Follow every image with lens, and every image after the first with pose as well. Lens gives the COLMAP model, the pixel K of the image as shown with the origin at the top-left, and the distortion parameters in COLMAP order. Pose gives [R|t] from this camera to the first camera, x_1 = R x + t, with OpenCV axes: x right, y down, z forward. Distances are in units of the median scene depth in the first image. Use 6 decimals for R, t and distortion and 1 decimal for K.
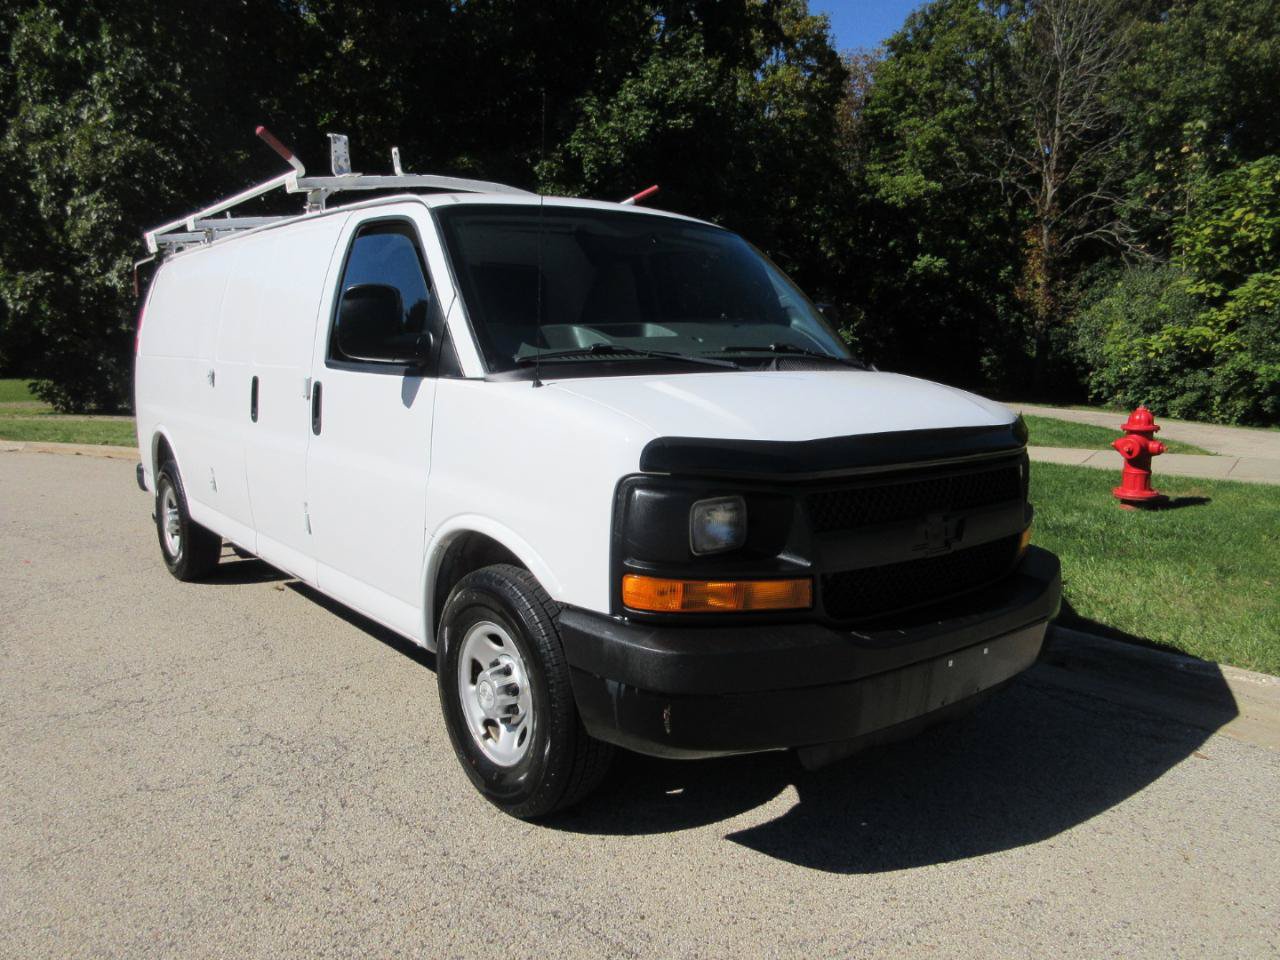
lens RADIAL K [[962.4, 0, 630.7], [0, 962.4, 475.0], [0, 0, 1]] dist [-0.007737, 0.017118]
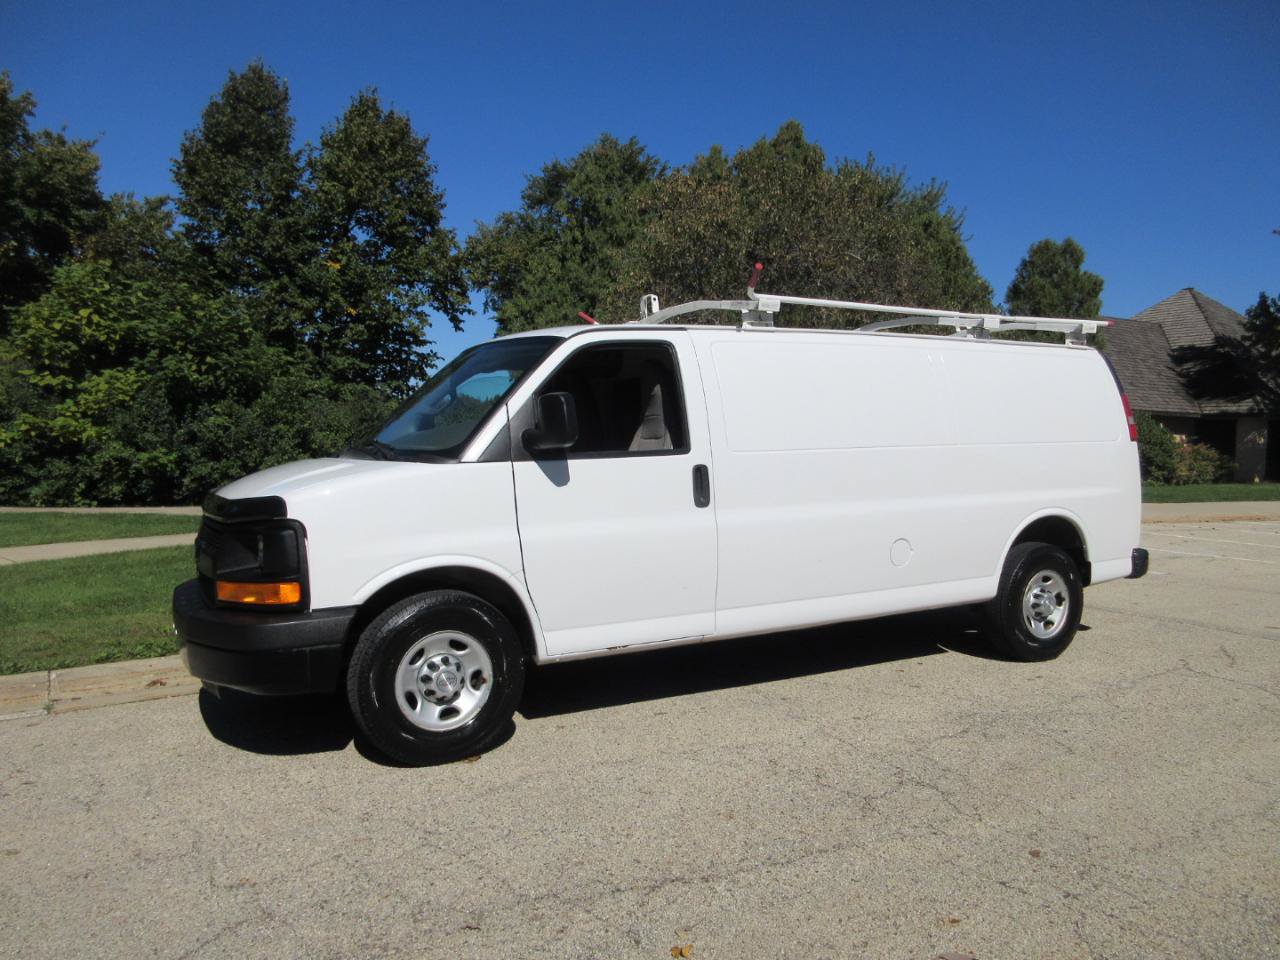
lens RADIAL K [[962.4, 0, 646.4], [0, 962.4, 475.7], [0, 0, 1]] dist [-0.007737, 0.017118]
pose [[0.166022, -0.040599, 0.985286, -0.331495], [0.129508, 0.991396, 0.019028, -0.030233], [-0.977581, 0.124443, 0.169852, 0.222105]]
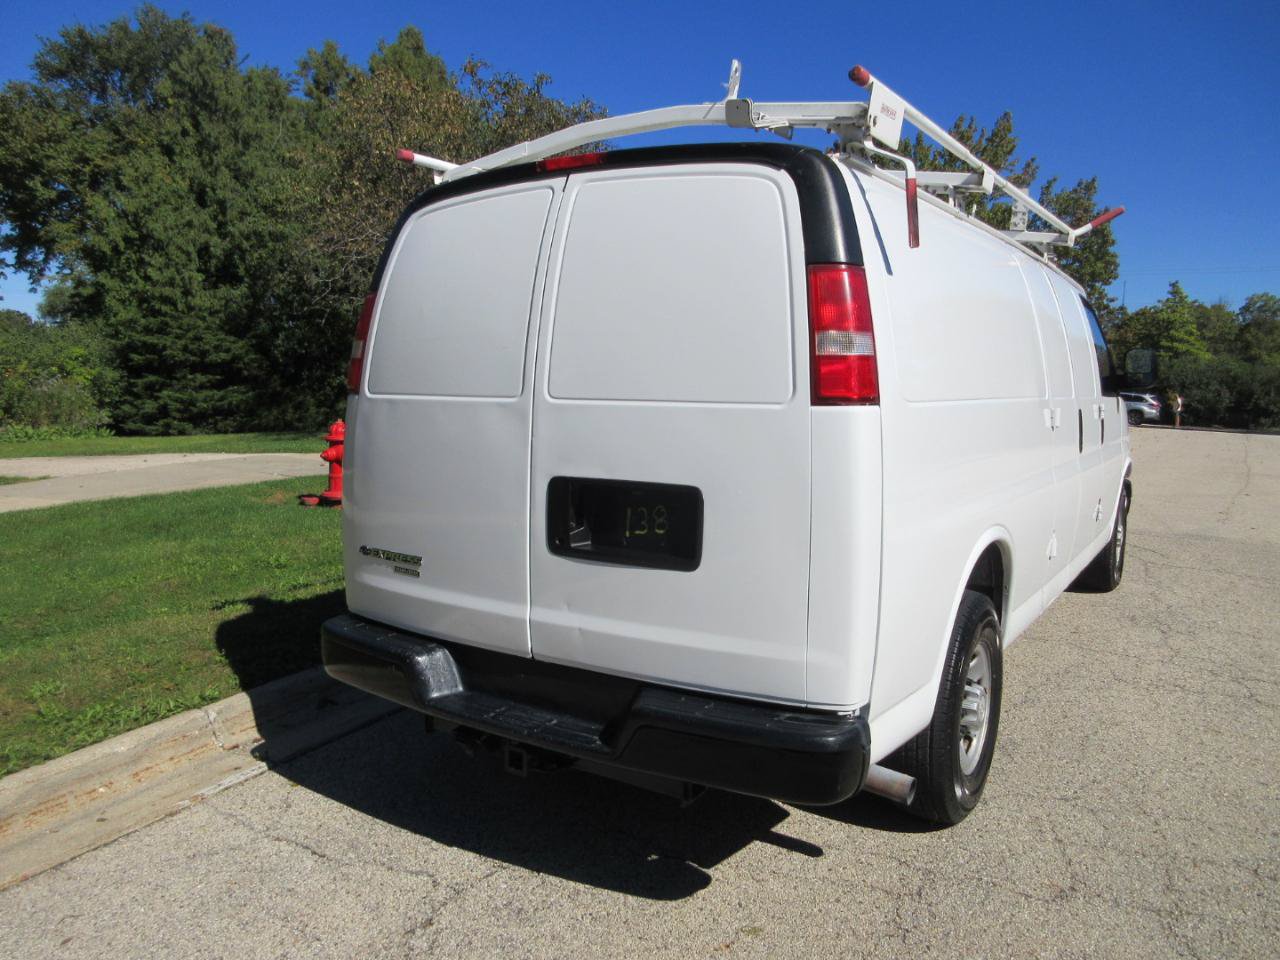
lens RADIAL K [[962.4, 0, 645.0], [0, 962.4, 478.1], [0, 0, 1]] dist [-0.007737, 0.017118]
pose [[-0.314524, -0.112460, 0.942564, -0.294712], [0.118509, 0.980537, 0.156536, -0.059390], [-0.941823, 0.160937, -0.295075, 0.421541]]
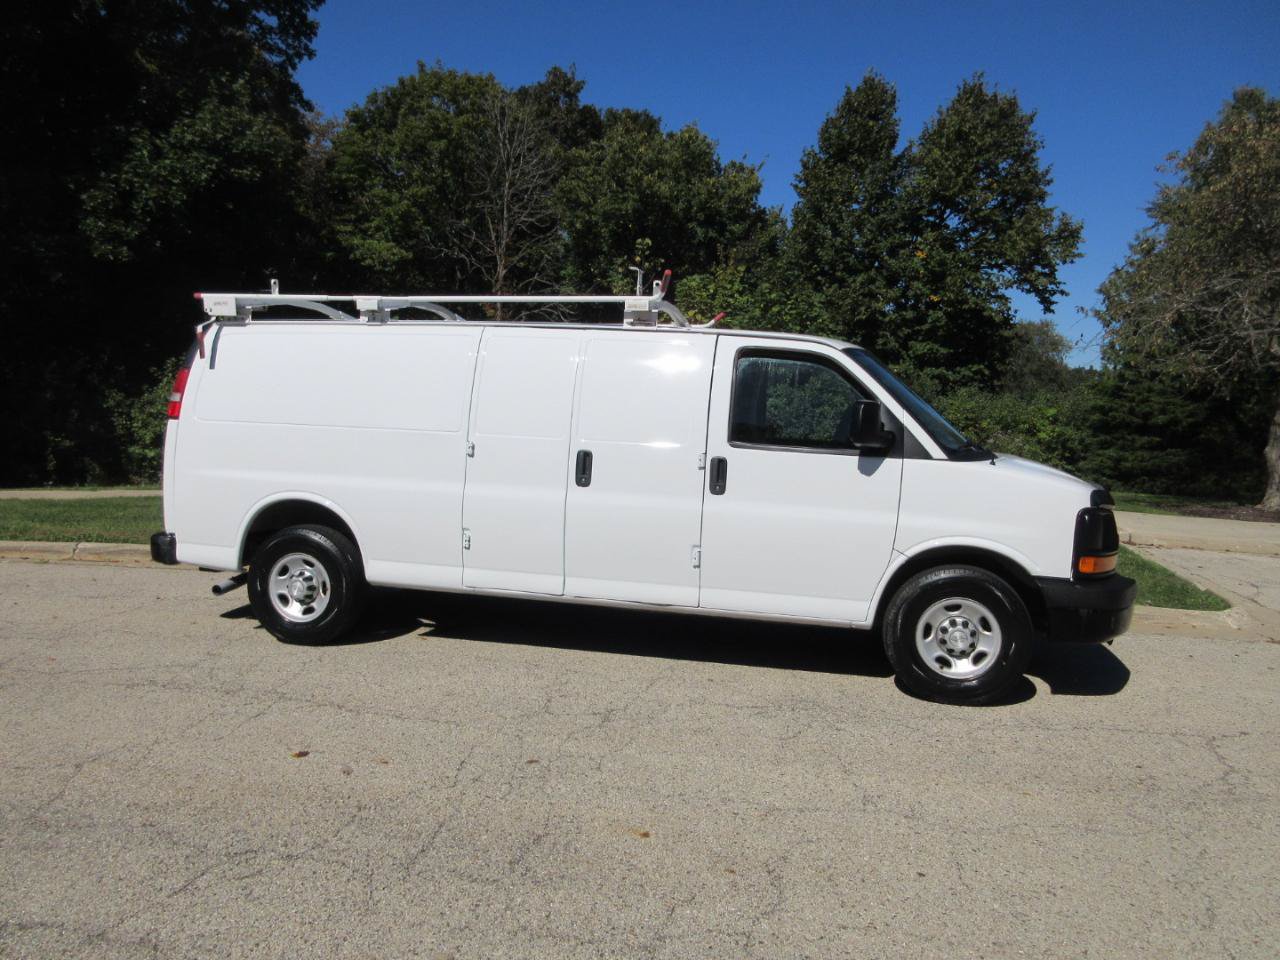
lens RADIAL K [[962.4, 0, 636.0], [0, 962.4, 476.5], [0, 0, 1]] dist [-0.007737, 0.017118]
pose [[0.788377, -0.021052, 0.614832, -0.264446], [0.050138, 0.998288, -0.030108, -0.006954], [-0.613146, 0.054563, 0.788083, -0.005422]]
